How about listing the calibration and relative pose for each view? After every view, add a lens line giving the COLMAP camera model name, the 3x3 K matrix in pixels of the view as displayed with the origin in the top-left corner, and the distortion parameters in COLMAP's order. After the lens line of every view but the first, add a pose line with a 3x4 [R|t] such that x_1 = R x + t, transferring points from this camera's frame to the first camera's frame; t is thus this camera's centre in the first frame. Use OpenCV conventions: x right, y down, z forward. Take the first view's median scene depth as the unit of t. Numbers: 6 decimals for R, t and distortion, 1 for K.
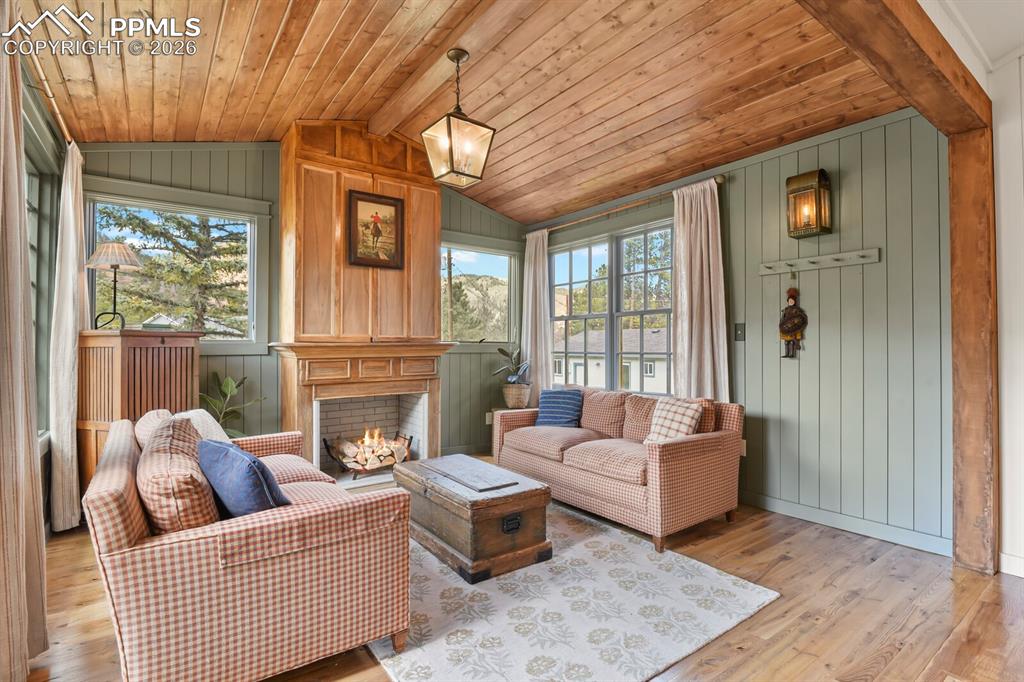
lens RADIAL K [[495.8, 0, 520.3], [0, 495.8, 341.2], [0, 0, 1]] dist [-0.015325, -0.003133]
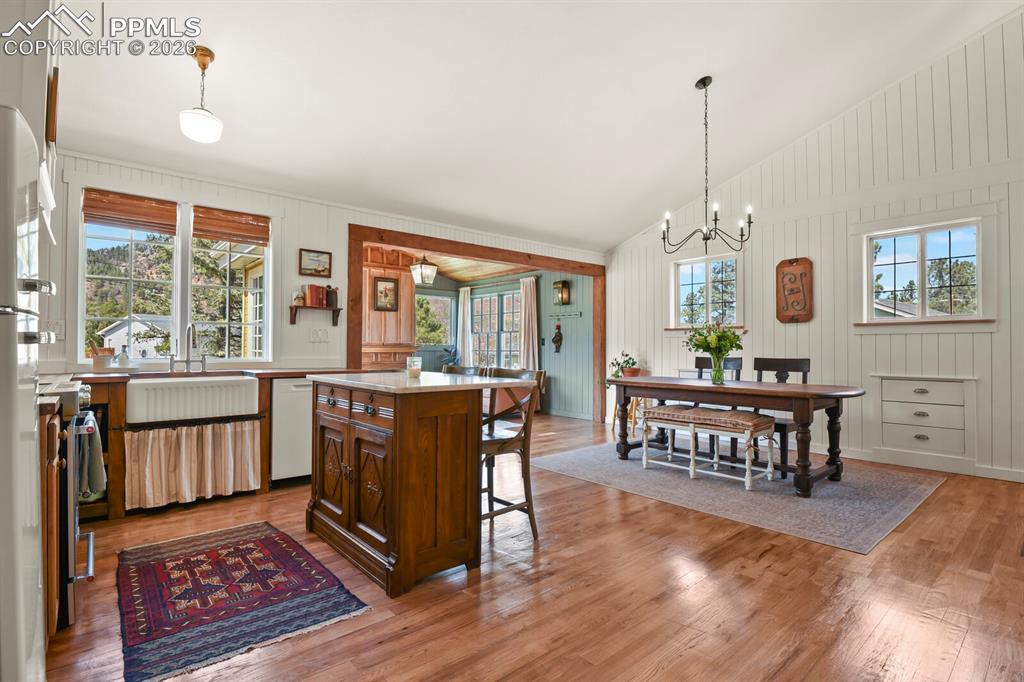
lens RADIAL K [[495.8, 0, 519.1], [0, 495.8, 343.3], [0, 0, 1]] dist [-0.015325, -0.003133]
pose [[0.997347, 0.003120, 0.072733, 0.141858], [-0.003276, 0.999993, 0.002034, -0.013880], [-0.072726, -0.002267, 0.997349, -1.260575]]
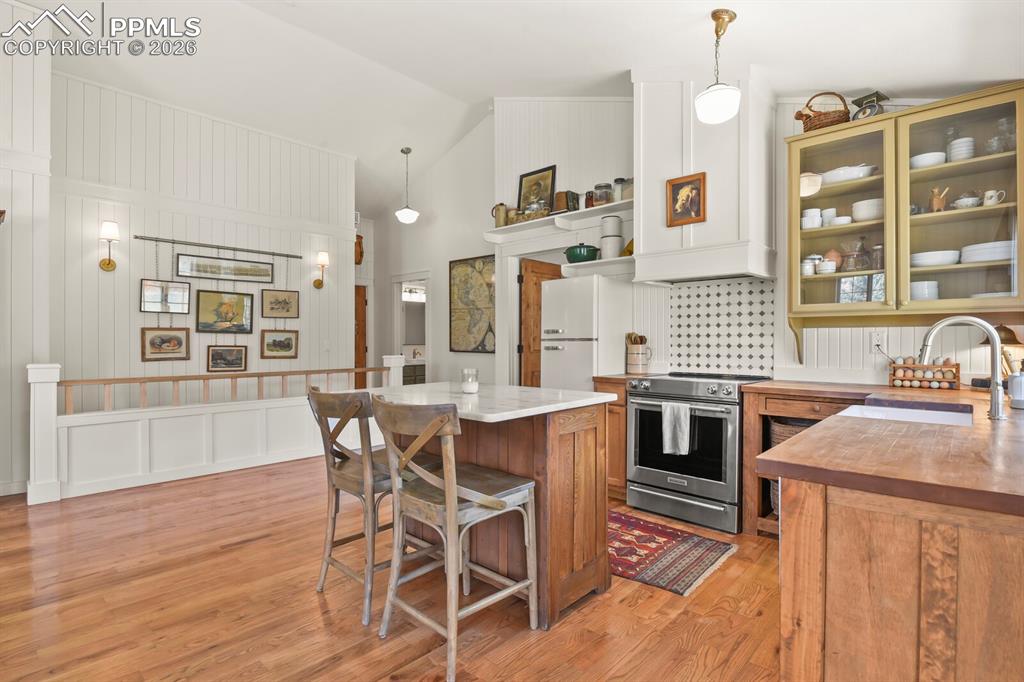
lens RADIAL K [[495.8, 0, 515.8], [0, 495.8, 344.2], [0, 0, 1]] dist [-0.015325, -0.003133]
pose [[-0.984218, -0.000929, -0.176958, 0.090210], [0.000478, 0.999969, -0.007907, -0.016303], [0.176960, -0.007867, -0.984187, 0.148286]]
